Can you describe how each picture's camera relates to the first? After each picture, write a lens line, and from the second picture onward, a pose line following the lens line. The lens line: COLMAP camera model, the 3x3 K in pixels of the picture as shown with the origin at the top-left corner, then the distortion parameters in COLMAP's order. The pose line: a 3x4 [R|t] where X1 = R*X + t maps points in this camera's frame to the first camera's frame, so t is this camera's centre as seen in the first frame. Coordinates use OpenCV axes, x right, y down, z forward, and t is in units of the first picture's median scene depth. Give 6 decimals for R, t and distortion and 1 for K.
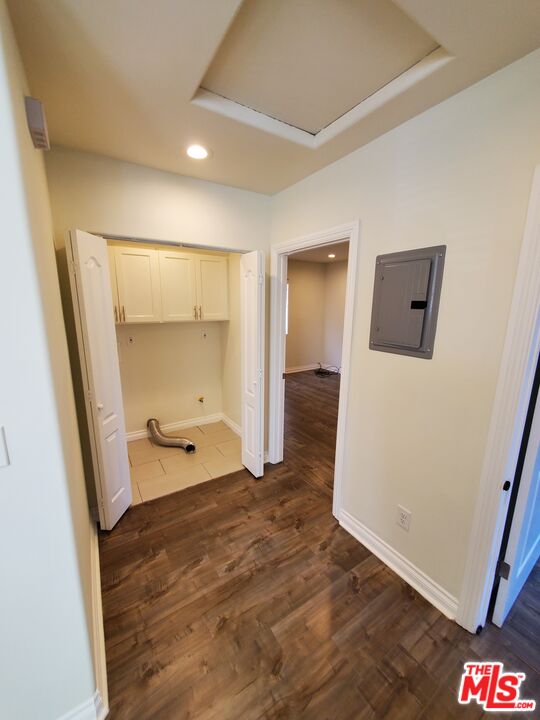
lens RADIAL K [[285.8, 0, 271.6], [0, 285.8, 362.1], [0, 0, 1]] dist [-0.001552, -0.000199]
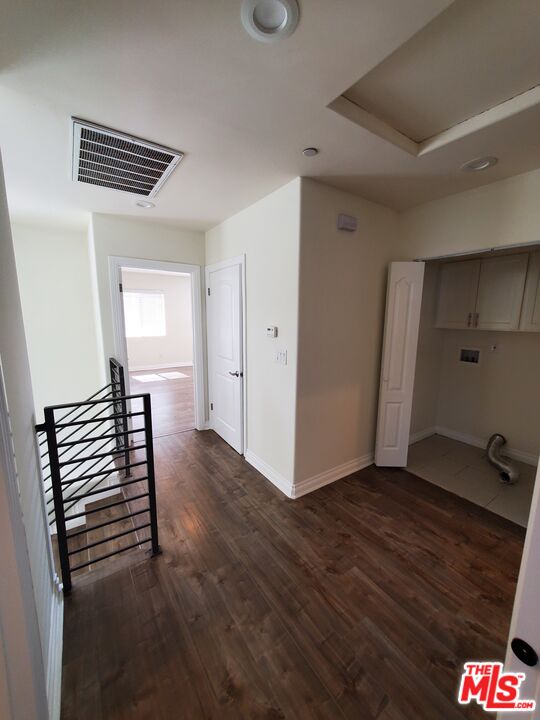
lens RADIAL K [[285.8, 0, 271.1], [0, 285.8, 359.4], [0, 0, 1]] dist [-0.001552, -0.000199]
pose [[0.029741, 0.150673, -0.988136, 0.968401], [-0.205407, 0.968396, 0.141481, -0.044793], [0.978225, 0.198762, 0.059750, 0.340444]]
